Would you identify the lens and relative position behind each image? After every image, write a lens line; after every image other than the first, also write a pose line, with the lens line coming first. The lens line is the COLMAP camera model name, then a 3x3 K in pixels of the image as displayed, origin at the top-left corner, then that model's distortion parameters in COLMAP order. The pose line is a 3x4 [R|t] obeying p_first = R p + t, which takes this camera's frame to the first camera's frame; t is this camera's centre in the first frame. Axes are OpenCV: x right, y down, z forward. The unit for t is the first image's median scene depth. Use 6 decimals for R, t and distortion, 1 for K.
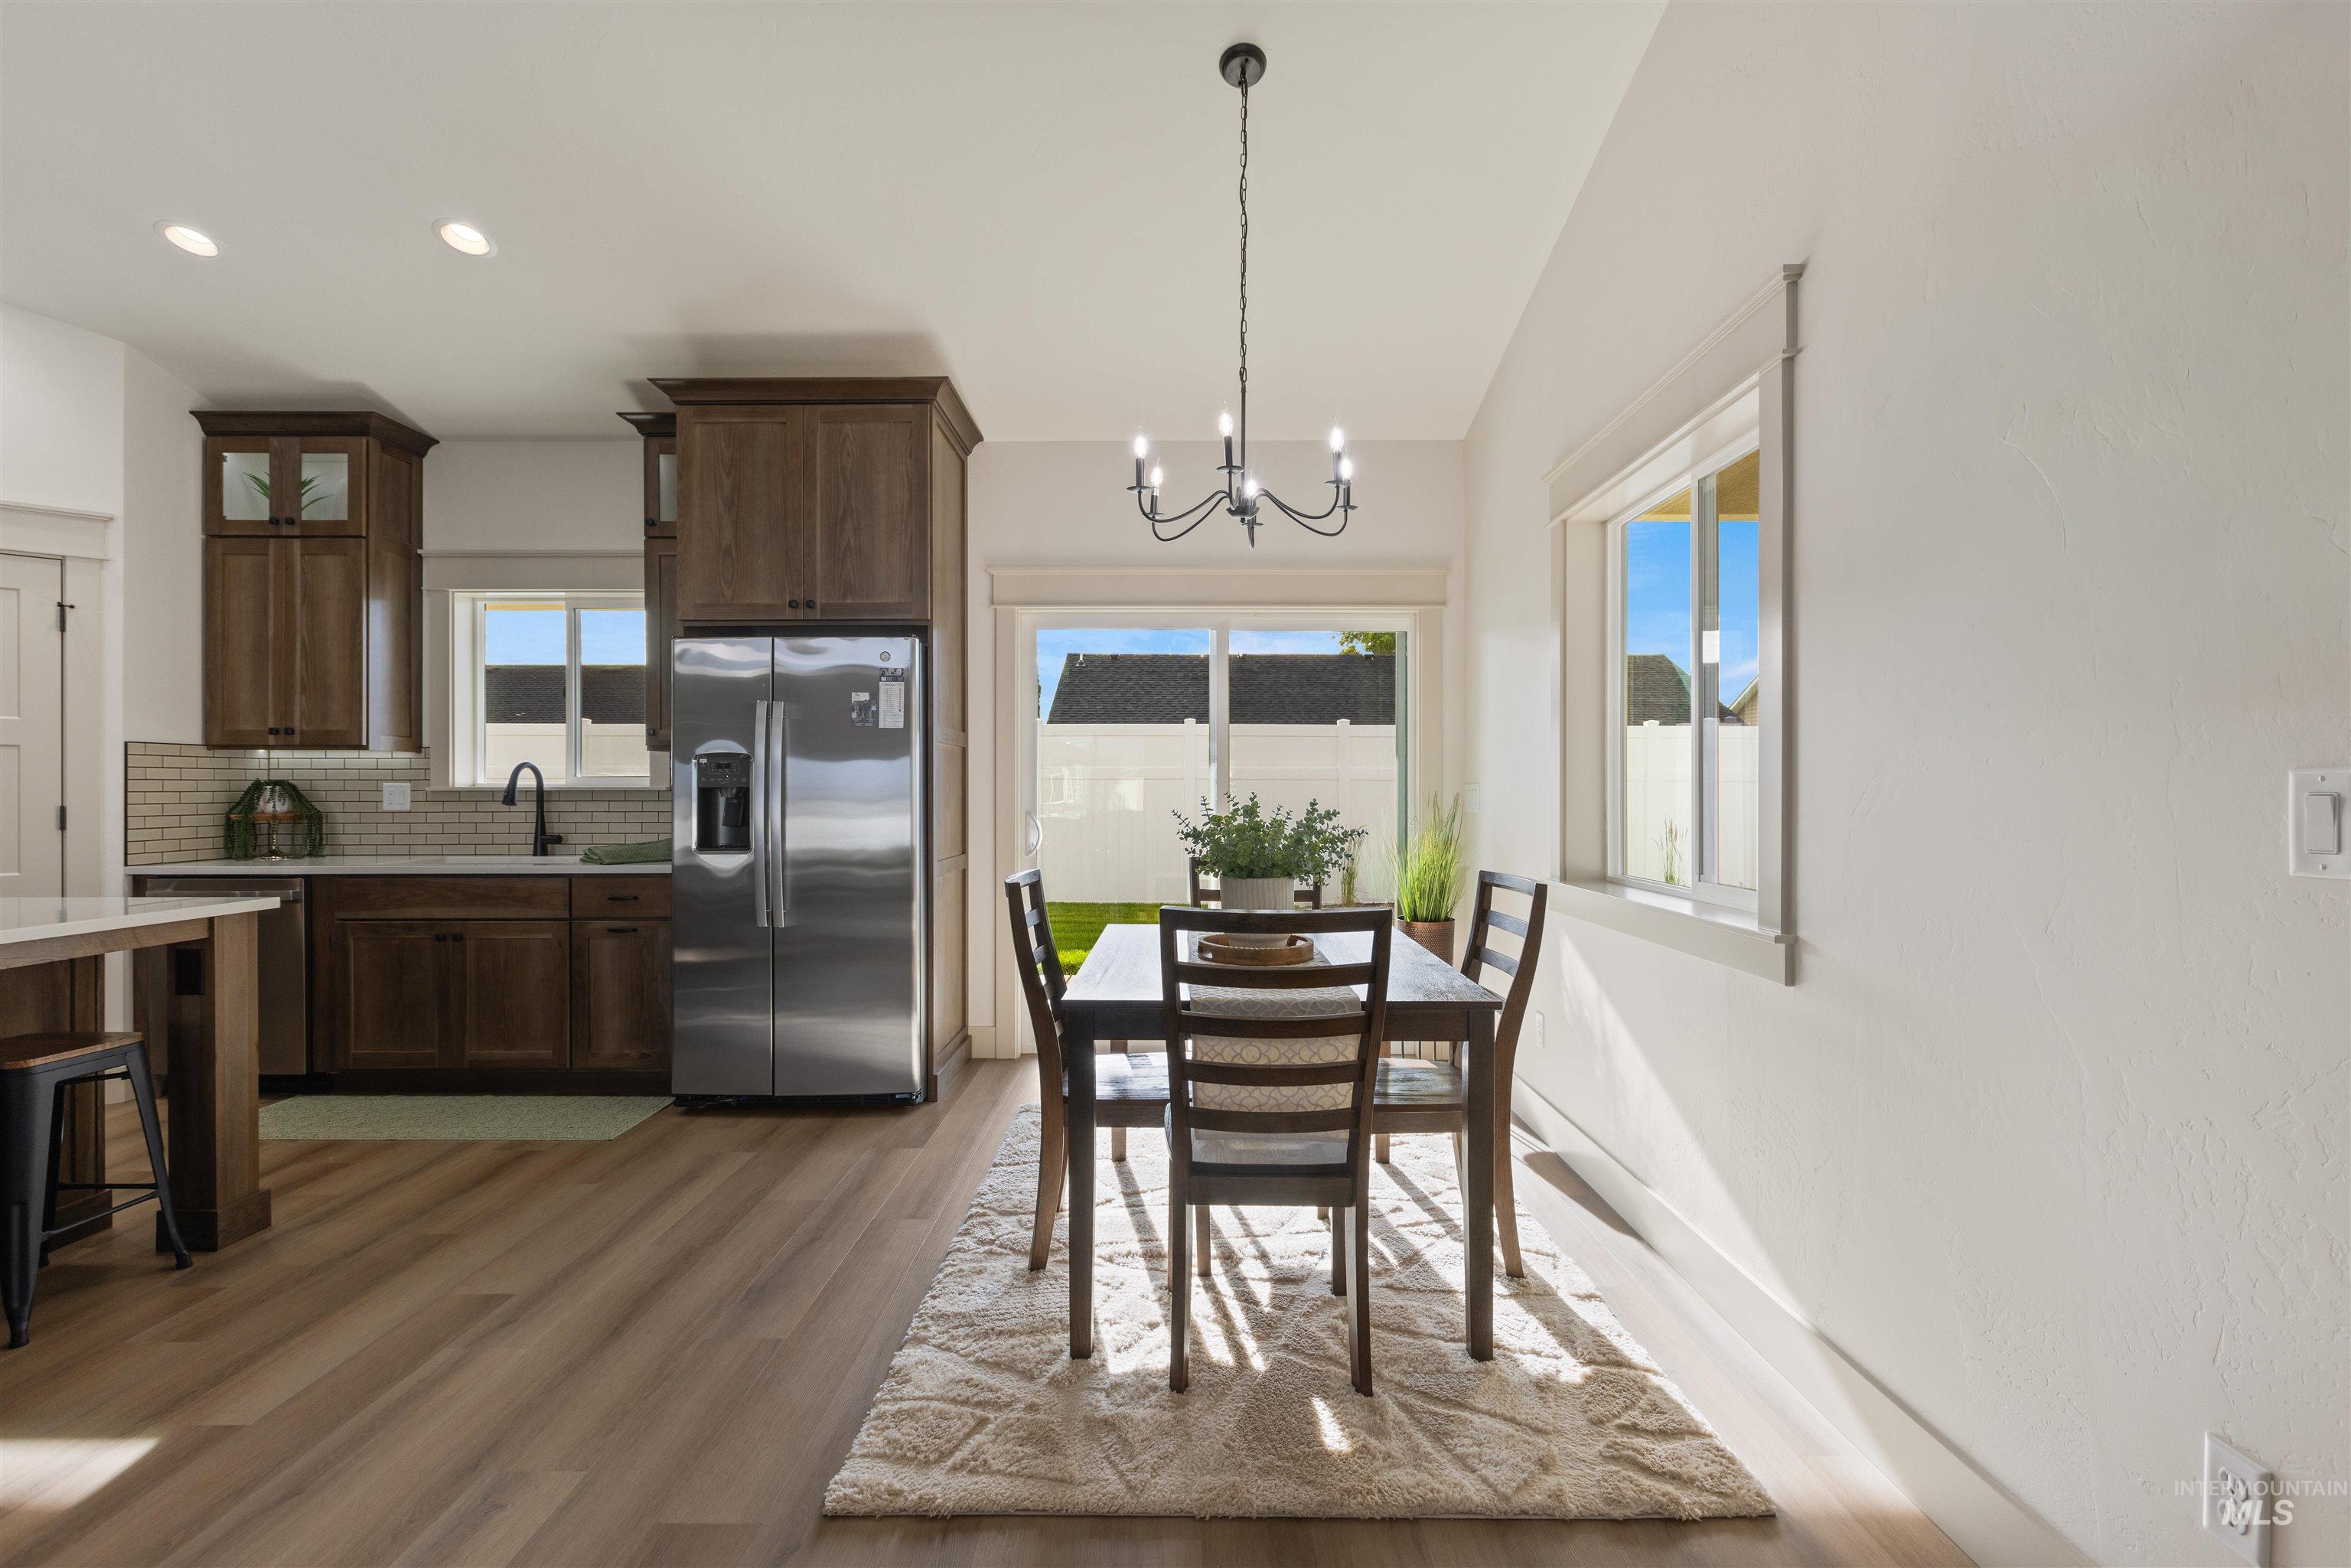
lens RADIAL K [[1058.2, 0, 1181.0], [0, 1058.2, 788.7], [0, 0, 1]] dist [0.001632, -0.000306]
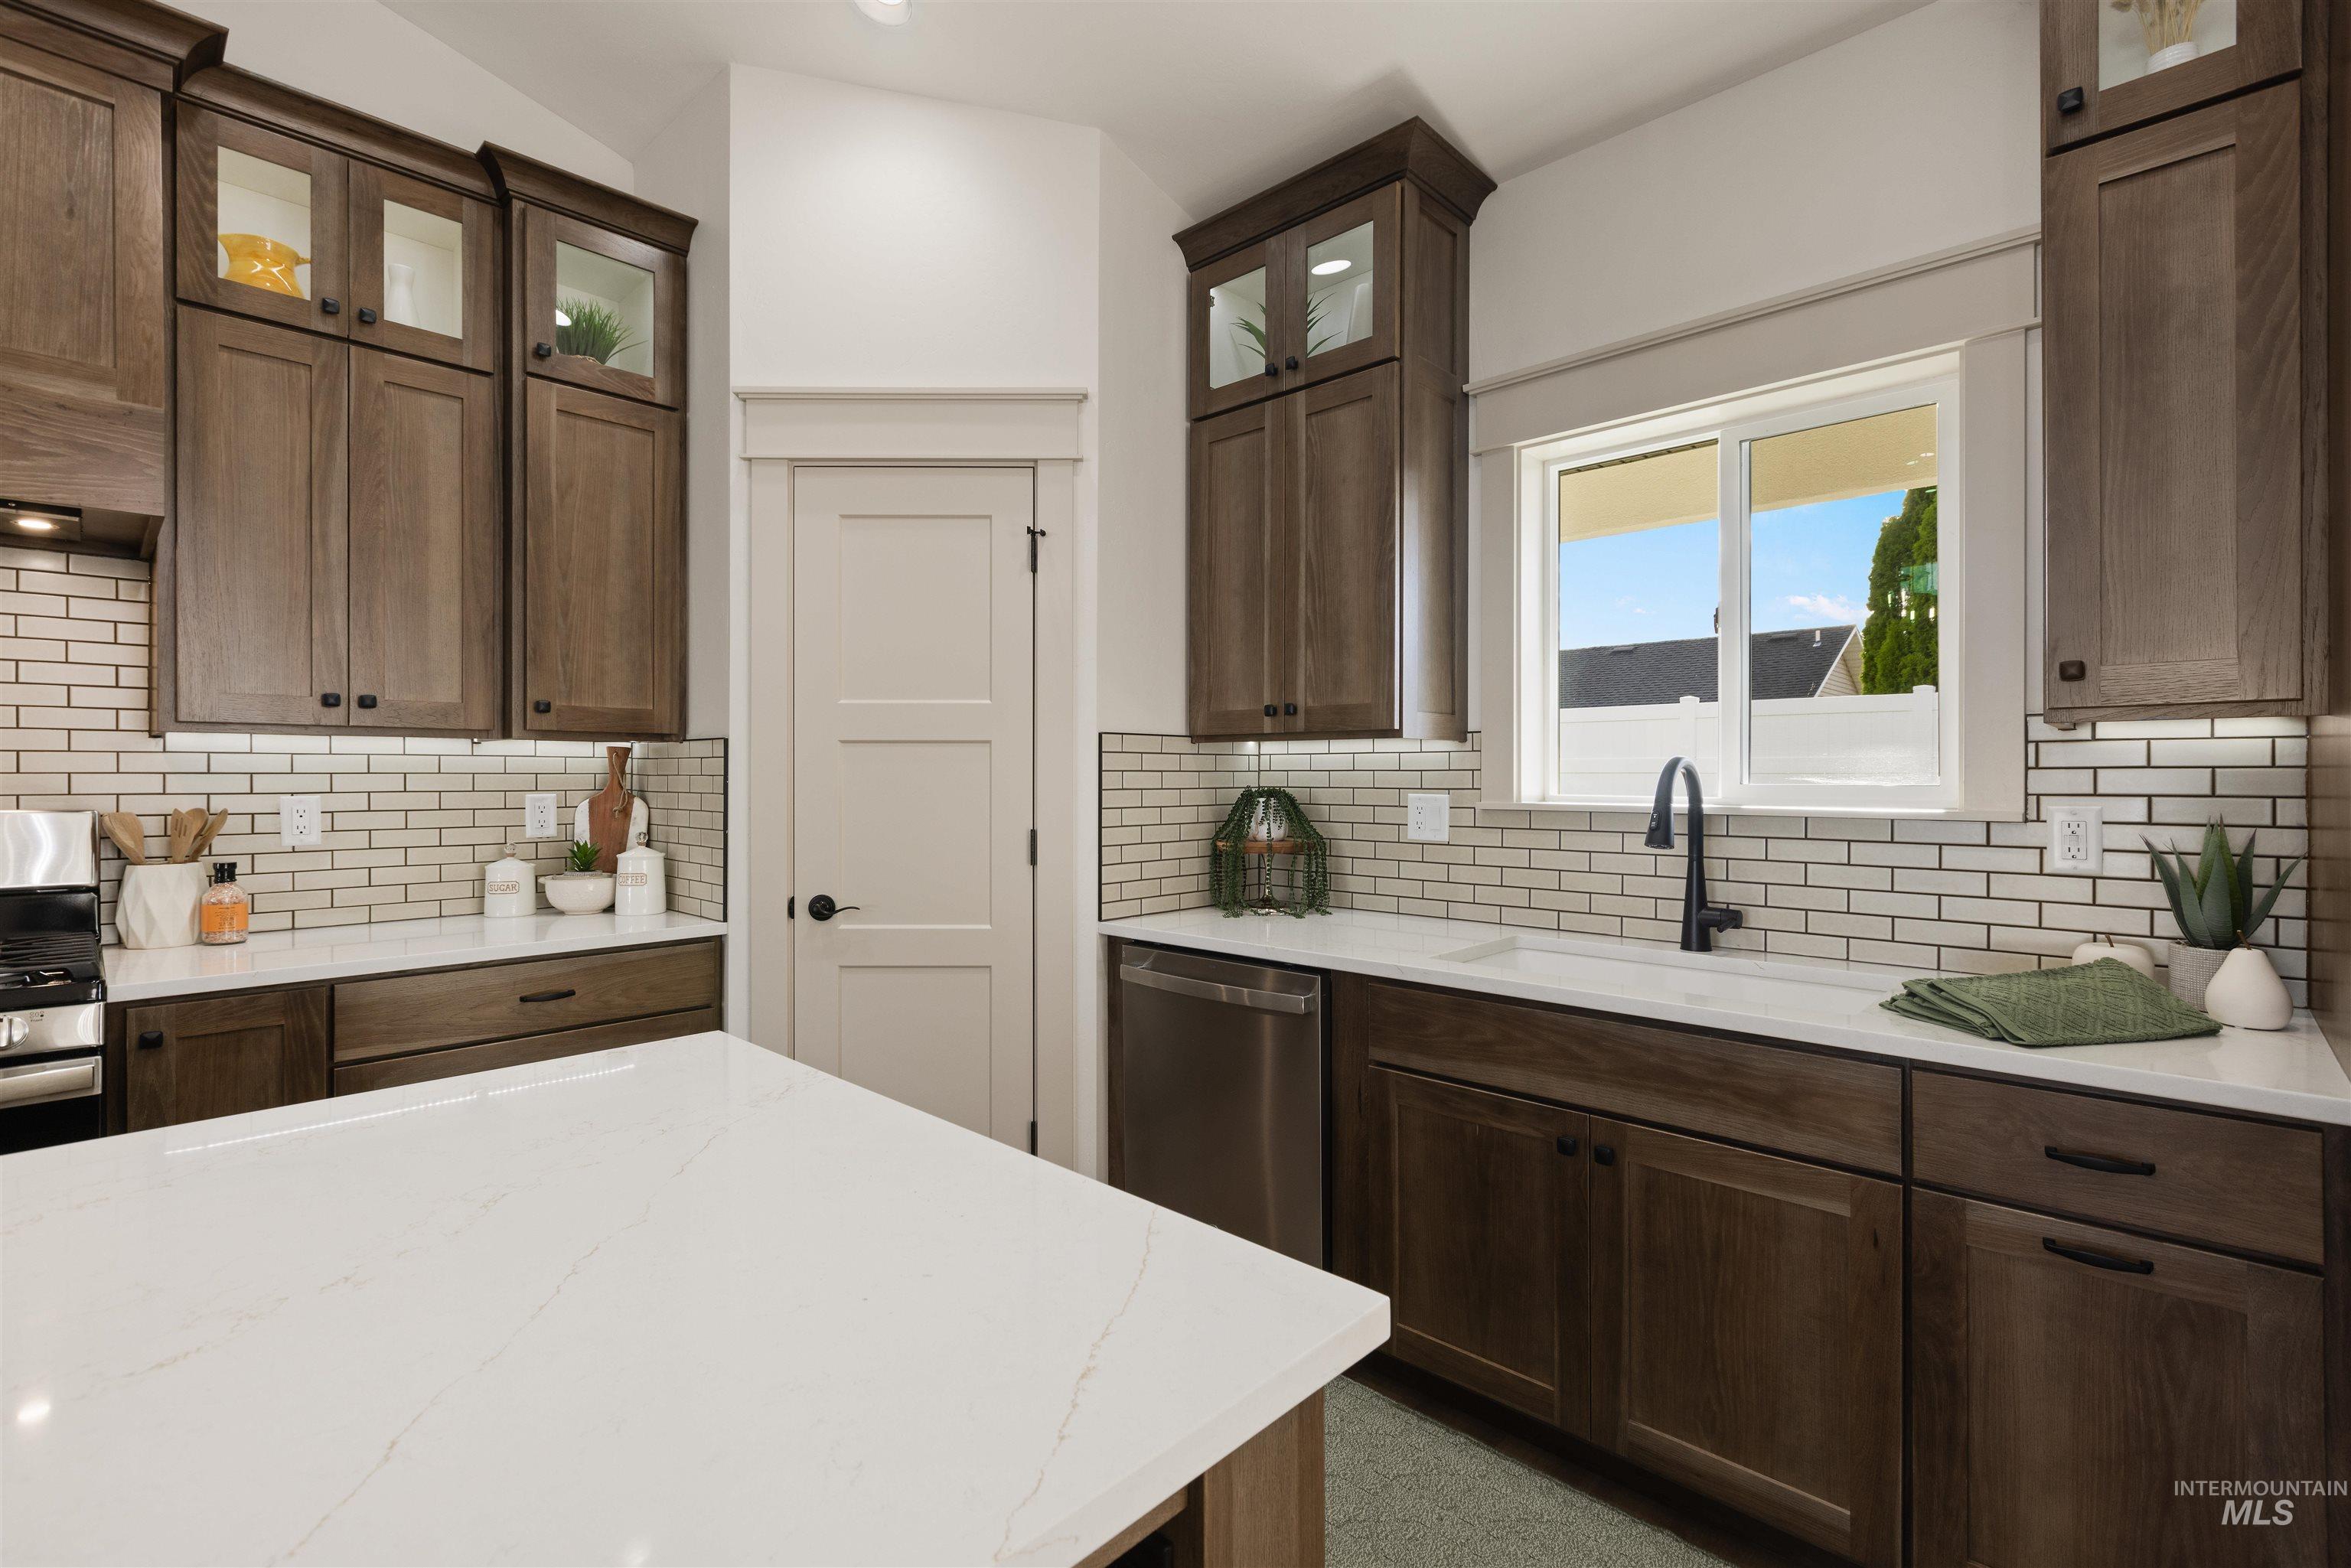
lens RADIAL K [[1042.8, 0, 1180.1], [0, 1042.8, 774.3], [0, 0, 1]] dist [0.000033, 0.000697]
pose [[0.726695, 0.000866, -0.686960, -0.509640], [-0.001850, 0.999998, -0.000696, -0.017955], [0.686958, 0.001777, 0.726695, 0.557743]]
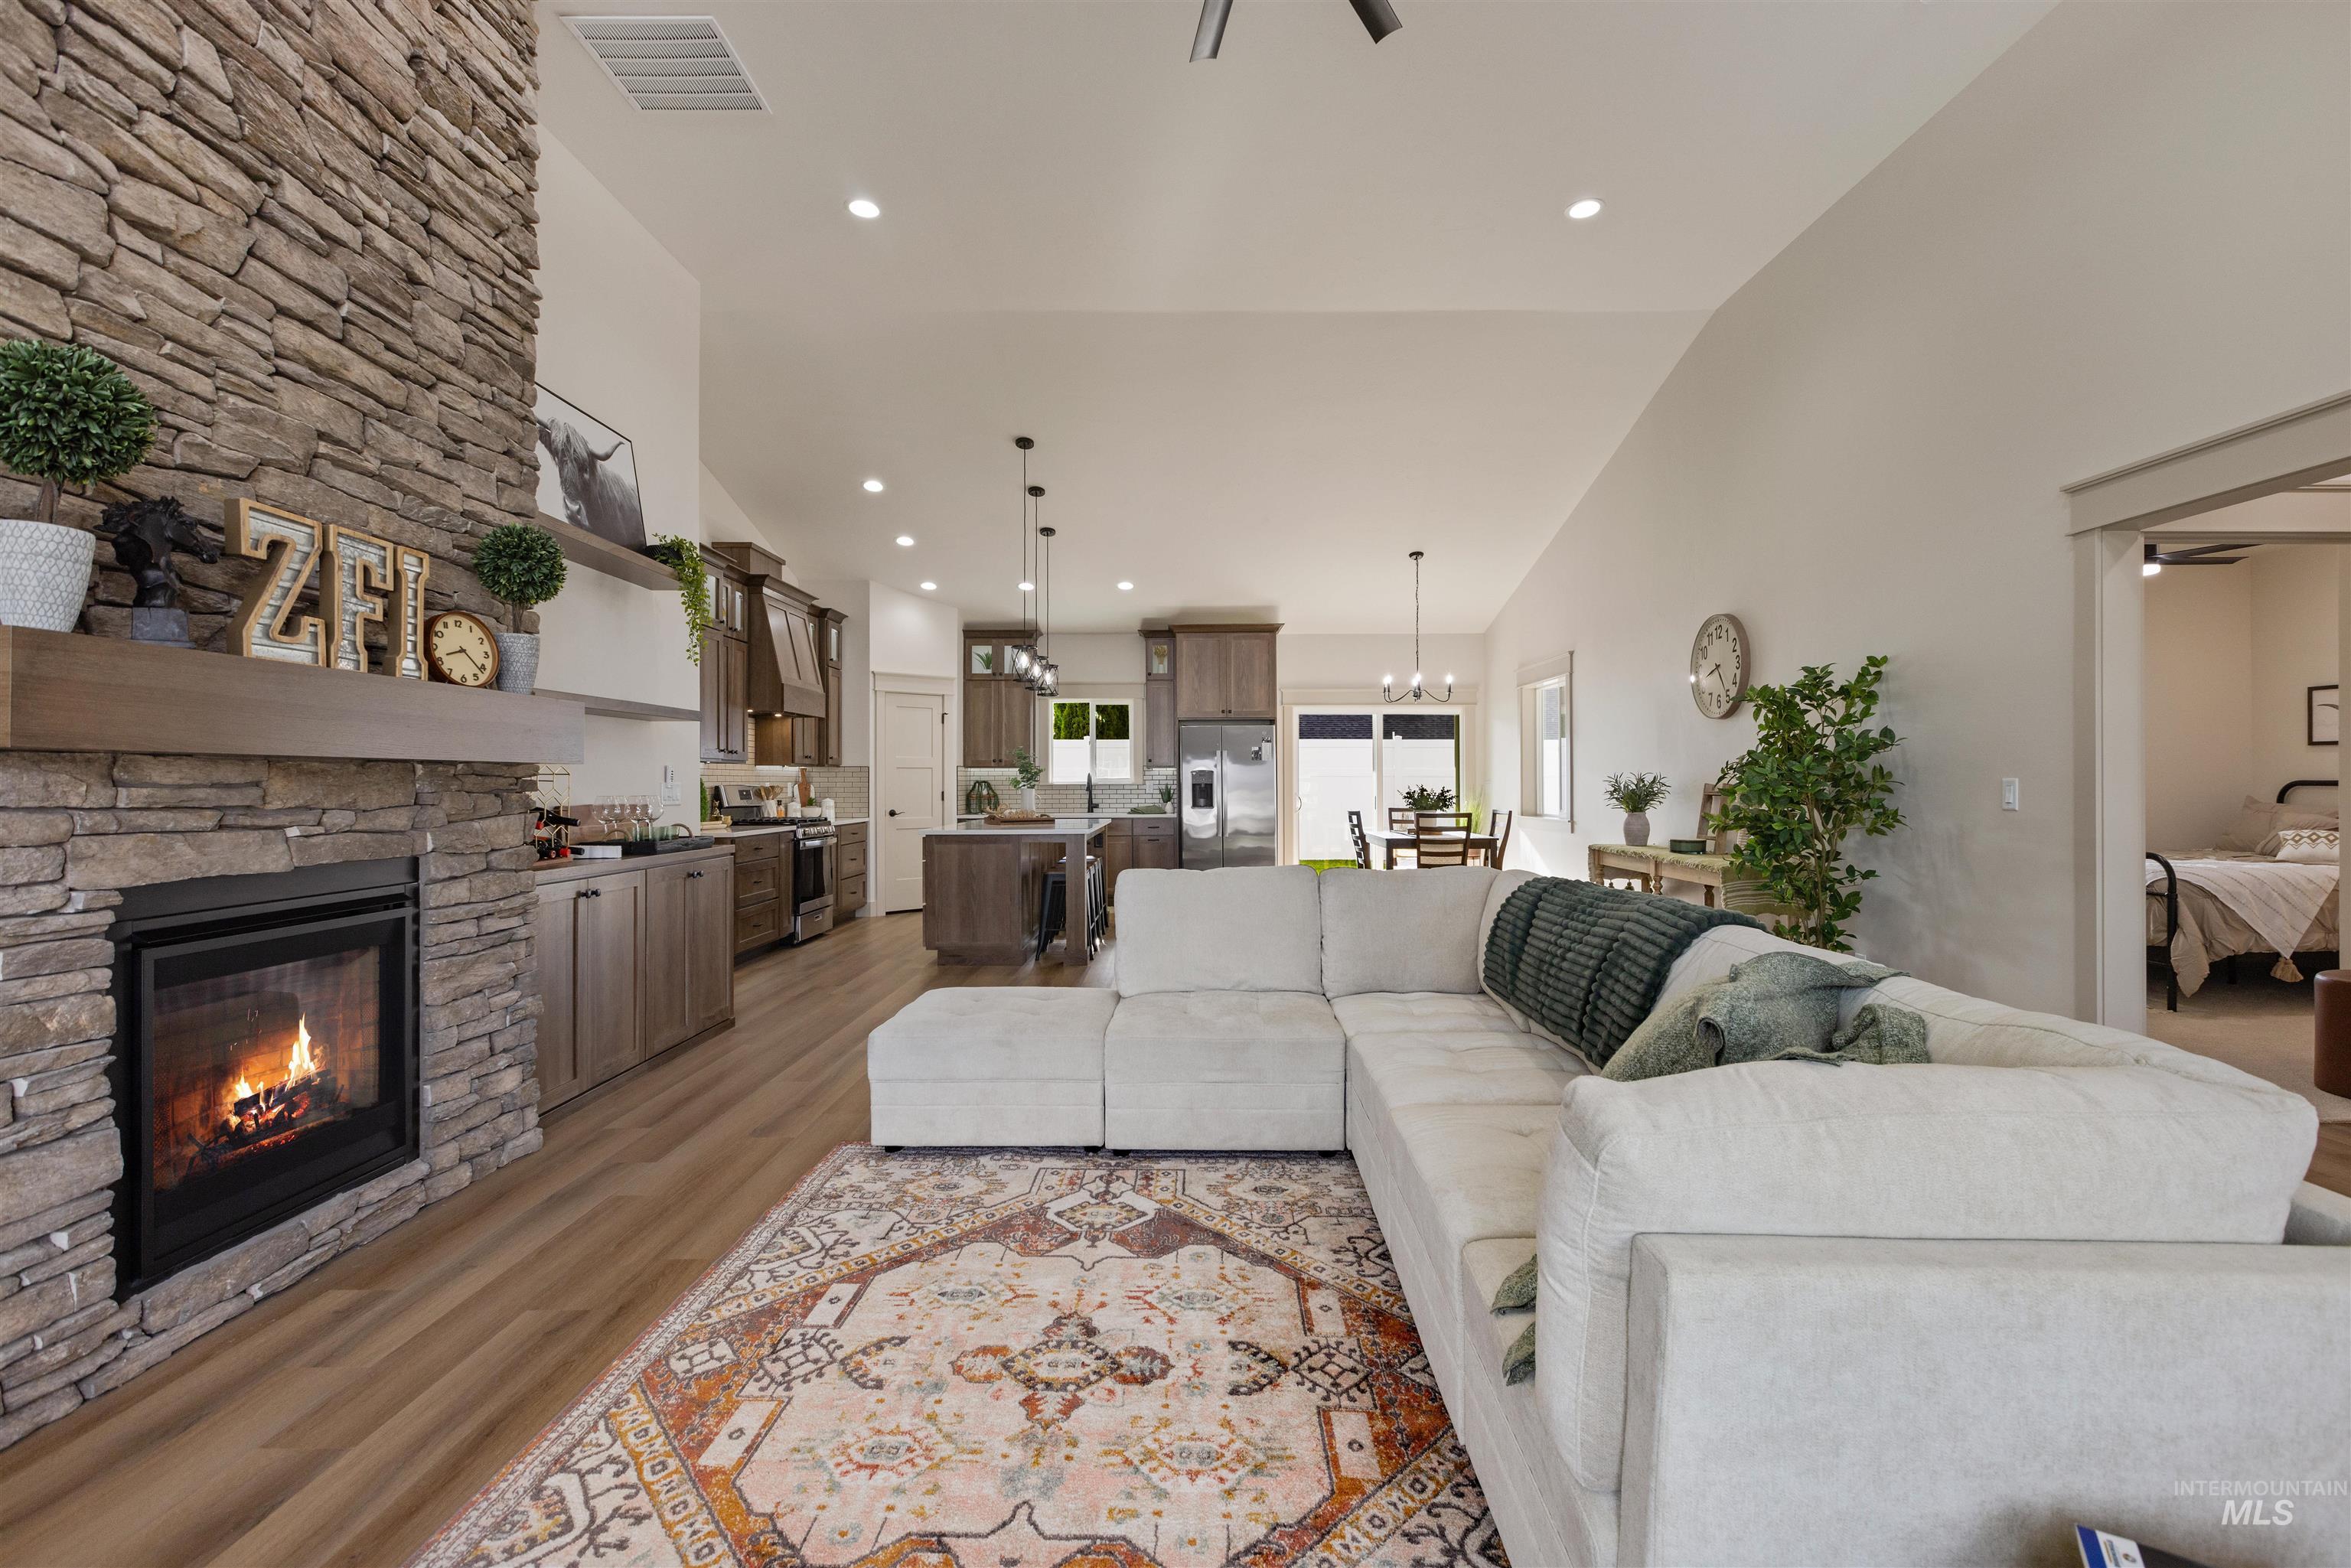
lens RADIAL K [[1089.7, 0, 1176.3], [0, 1089.7, 778.1], [0, 0, 1]] dist [-0.000606, 0.000159]
pose [[0.999997, -0.002452, 0.000170, -0.471679], [0.002453, 0.999978, -0.006194, 0.002332], [-0.000154, 0.006194, 0.999981, -1.596252]]
